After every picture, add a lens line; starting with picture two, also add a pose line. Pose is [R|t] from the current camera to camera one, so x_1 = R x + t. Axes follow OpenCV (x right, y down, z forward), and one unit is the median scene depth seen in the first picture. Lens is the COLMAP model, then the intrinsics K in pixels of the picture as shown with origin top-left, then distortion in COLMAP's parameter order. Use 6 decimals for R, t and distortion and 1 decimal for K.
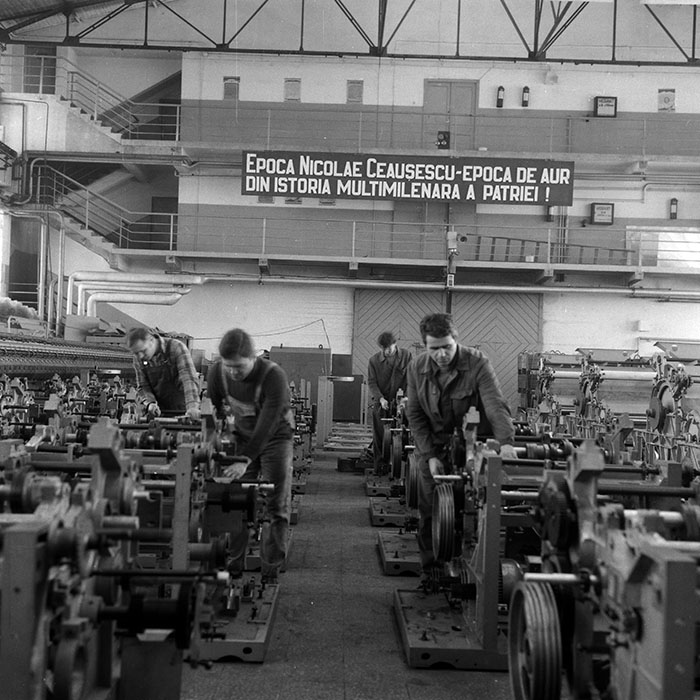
lens RADIAL K [[973.3, 0, 349.9], [0, 973.3, 348.9], [0, 0, 1]] dist [0.064588, 0.000000]
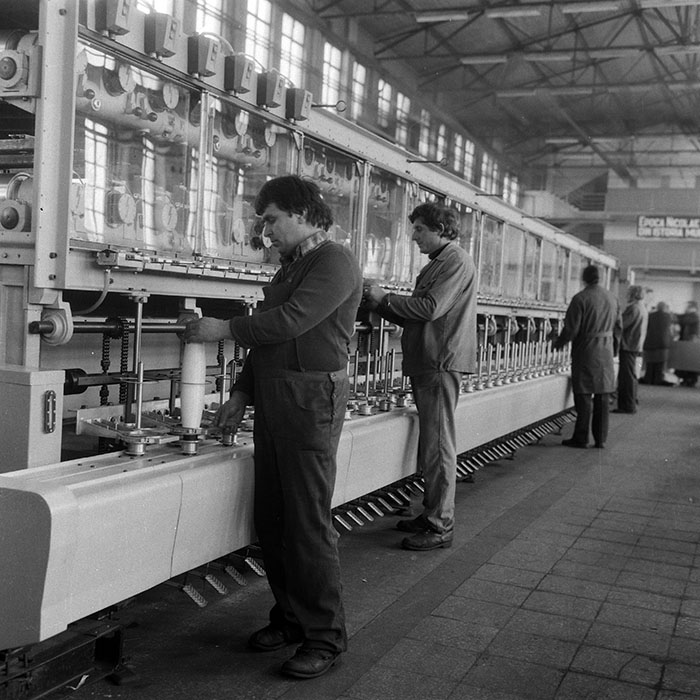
lens RADIAL K [[973.3, 0, 350.6], [0, 973.3, 349.7], [0, 0, 1]] dist [0.064588, 0.000000]
pose [[0.930795, 0.037786, -0.363582, 0.088854], [-0.039838, 0.999204, 0.001856, 0.101331], [0.363363, 0.012756, 0.931560, -1.148700]]
